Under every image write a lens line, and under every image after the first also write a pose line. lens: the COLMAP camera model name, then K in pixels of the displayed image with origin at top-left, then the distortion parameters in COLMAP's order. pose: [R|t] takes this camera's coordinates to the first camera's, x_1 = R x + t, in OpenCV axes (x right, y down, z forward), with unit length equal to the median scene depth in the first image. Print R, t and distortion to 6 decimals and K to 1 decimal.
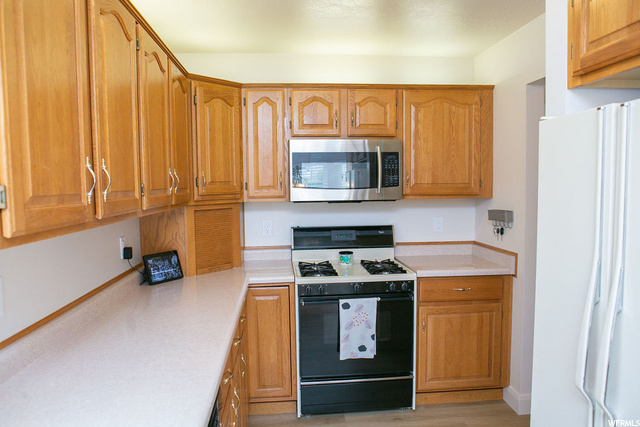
lens RADIAL K [[455.5, 0, 320.0], [0, 455.5, 213.5], [0, 0, 1]] dist [-0.120476, 0.073677]
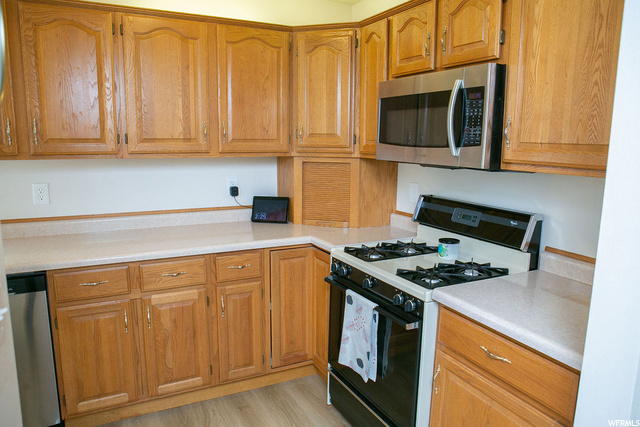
lens RADIAL K [[455.5, 0, 320.0], [0, 455.5, 213.5], [0, 0, 1]] dist [-0.120476, 0.073677]
pose [[0.371844, 0.170415, -0.912519, 0.651815], [-0.073927, 0.985319, 0.153886, -0.049157], [0.925347, 0.010238, 0.378983, 0.604407]]
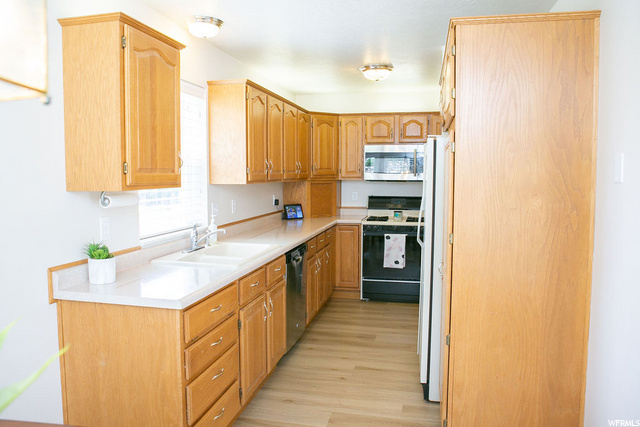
lens RADIAL K [[462.0, 0, 318.9], [0, 462.0, 203.1], [0, 0, 1]] dist [-0.138562, 0.069813]
pose [[0.951930, 0.033917, -0.304431, 0.320179], [-0.033500, 0.999417, 0.006595, 0.057920], [0.304477, 0.003920, 0.952512, -0.768591]]
